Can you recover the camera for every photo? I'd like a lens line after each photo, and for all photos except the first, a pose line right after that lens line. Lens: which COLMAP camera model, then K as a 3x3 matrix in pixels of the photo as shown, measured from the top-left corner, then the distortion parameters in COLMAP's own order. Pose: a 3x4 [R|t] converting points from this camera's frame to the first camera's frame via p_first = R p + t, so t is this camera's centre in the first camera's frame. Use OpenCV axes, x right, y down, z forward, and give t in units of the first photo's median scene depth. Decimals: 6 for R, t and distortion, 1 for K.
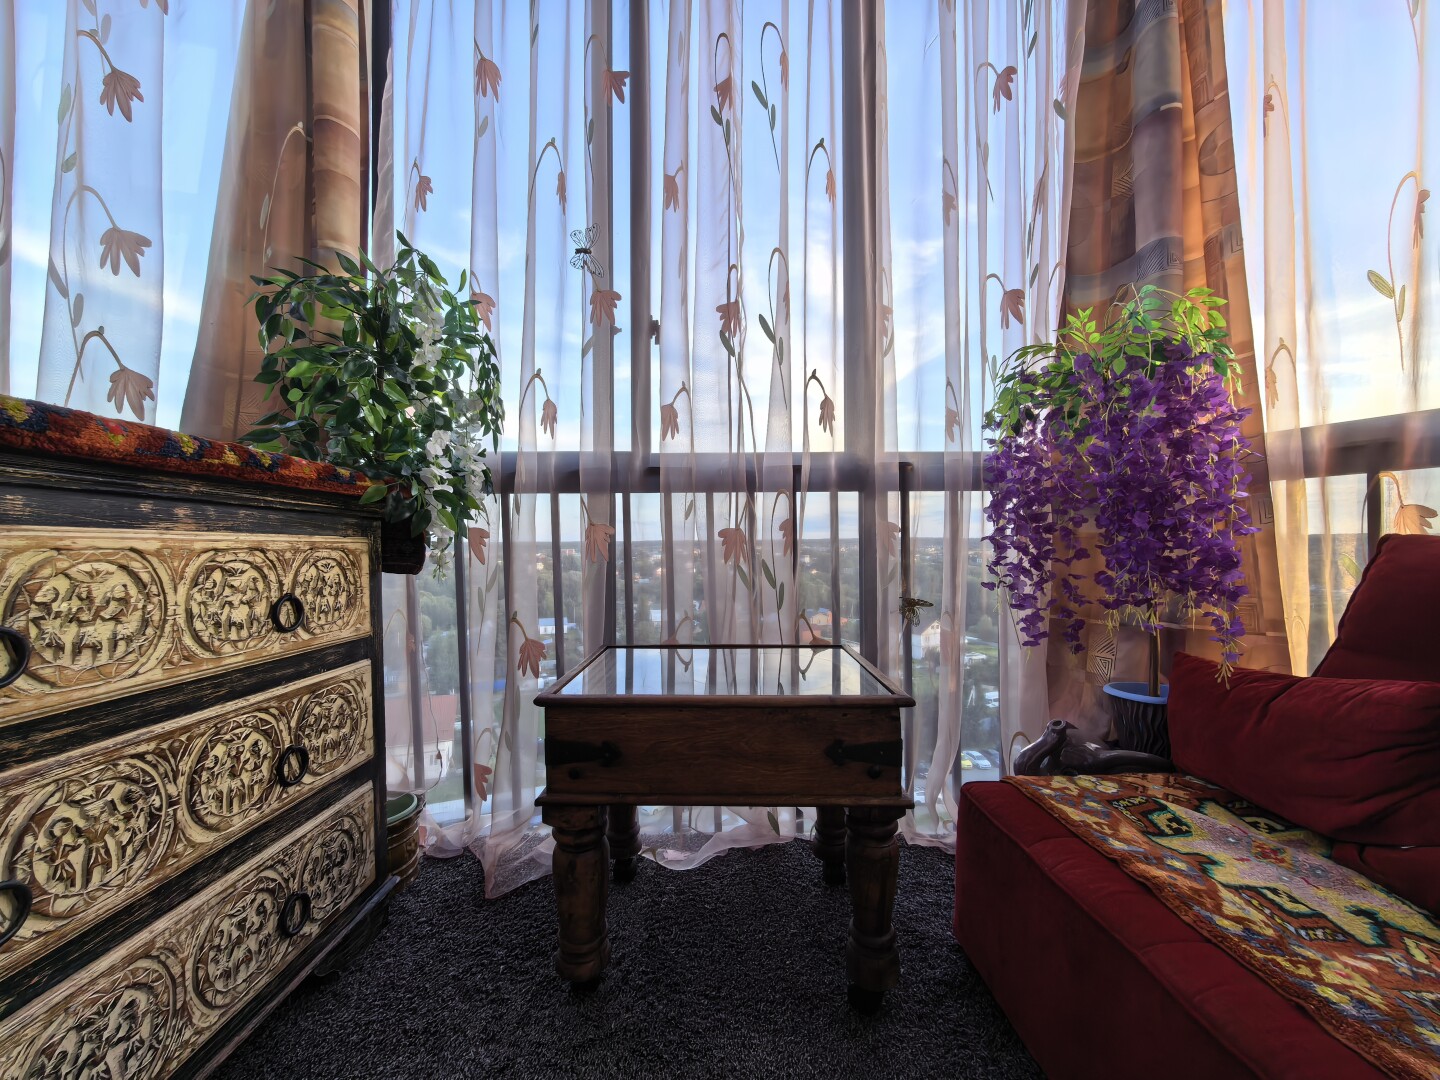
lens RADIAL K [[562.8, 0, 728.6], [0, 562.8, 532.5], [0, 0, 1]] dist [0.006443, -0.001879]
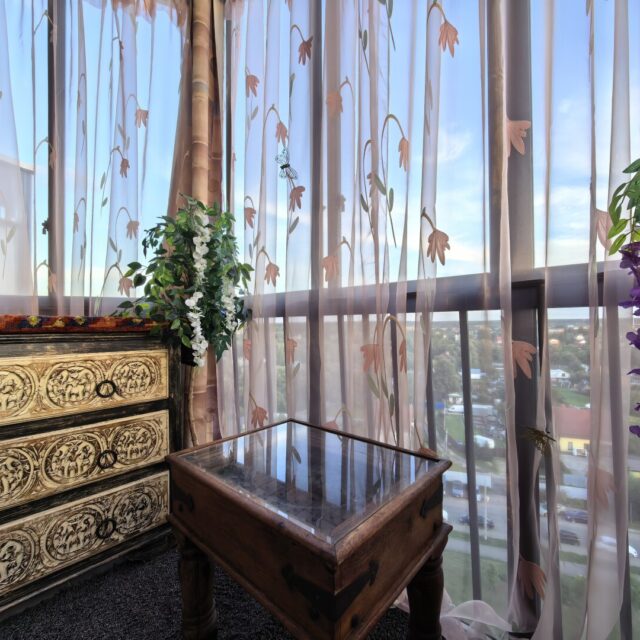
lens RADIAL K [[332.4, 0, 319.0], [0, 332.4, 317.9], [0, 0, 1]] dist [0.005649, -0.001627]
pose [[0.746968, -0.017730, -0.664624, 0.659366], [0.020782, 0.999779, -0.003315, -0.103868], [0.664535, -0.011336, 0.747171, 0.551184]]
